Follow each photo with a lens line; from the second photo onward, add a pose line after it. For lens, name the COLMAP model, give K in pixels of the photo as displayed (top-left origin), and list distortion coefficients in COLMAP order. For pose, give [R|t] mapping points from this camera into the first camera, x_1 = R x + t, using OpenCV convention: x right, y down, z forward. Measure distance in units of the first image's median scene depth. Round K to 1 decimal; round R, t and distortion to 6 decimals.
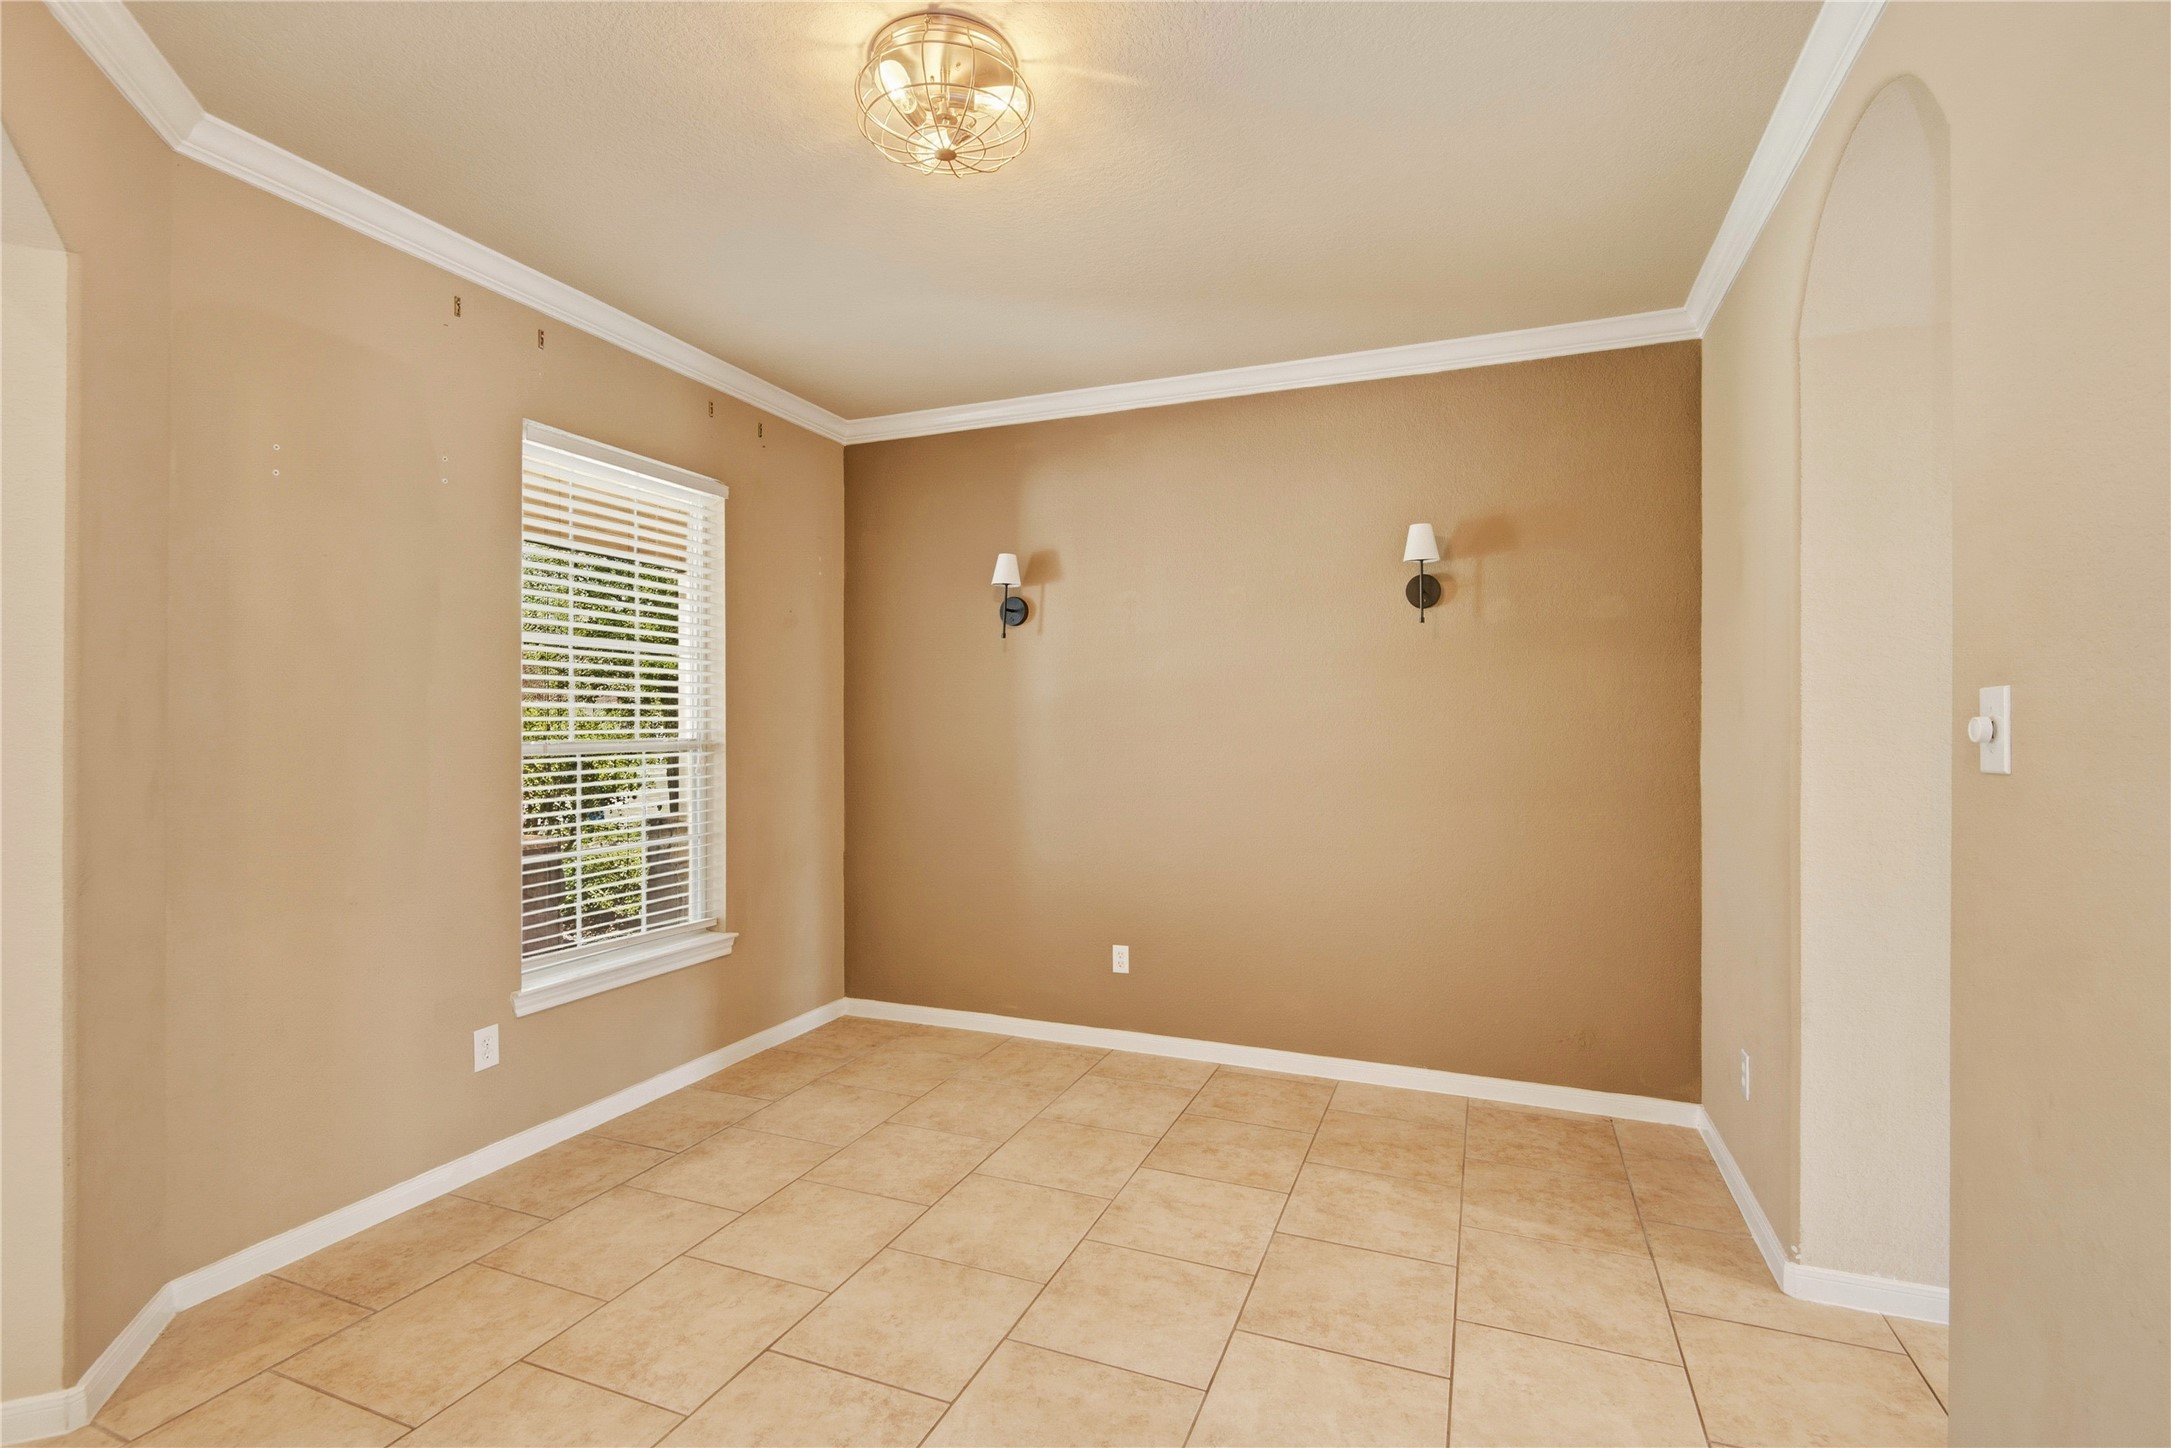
lens RADIAL K [[993.2, 0, 1086.7], [0, 993.2, 718.5], [0, 0, 1]] dist [0.004591, -0.005929]
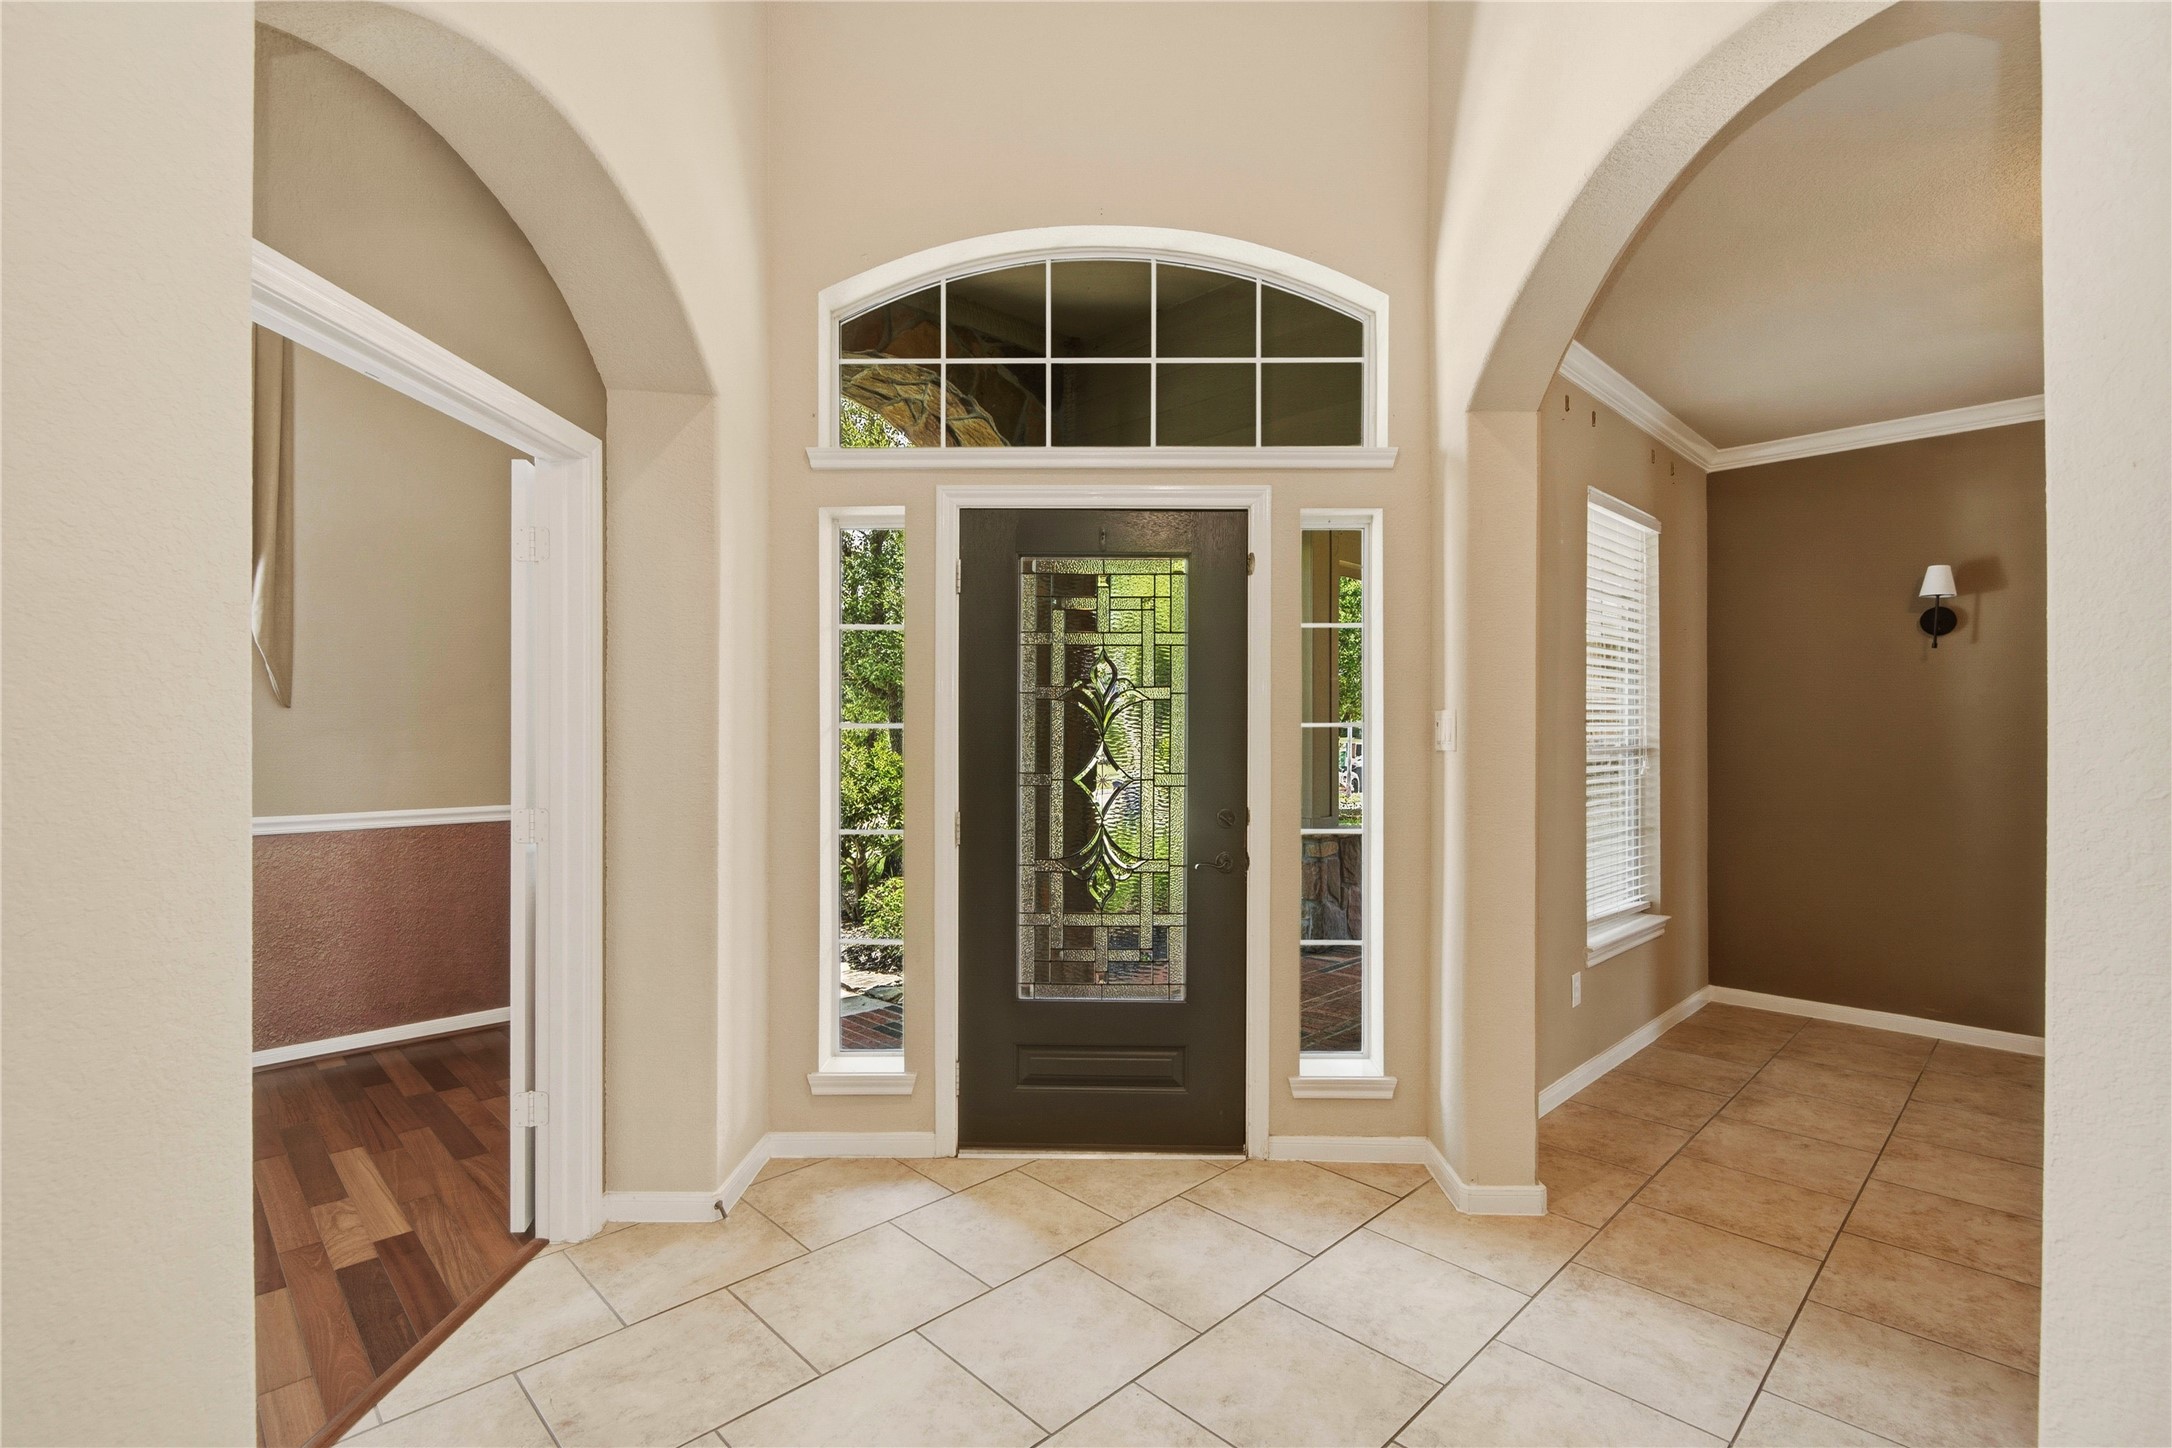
lens RADIAL K [[993.7, 0, 1087.2], [0, 993.7, 718.5], [0, 0, 1]] dist [0.004591, -0.005929]
pose [[0.916558, -0.000260, -0.399901, -0.507594], [0.000040, 1.000000, -0.000556, -0.008933], [0.399901, 0.000494, 0.916558, -0.304192]]
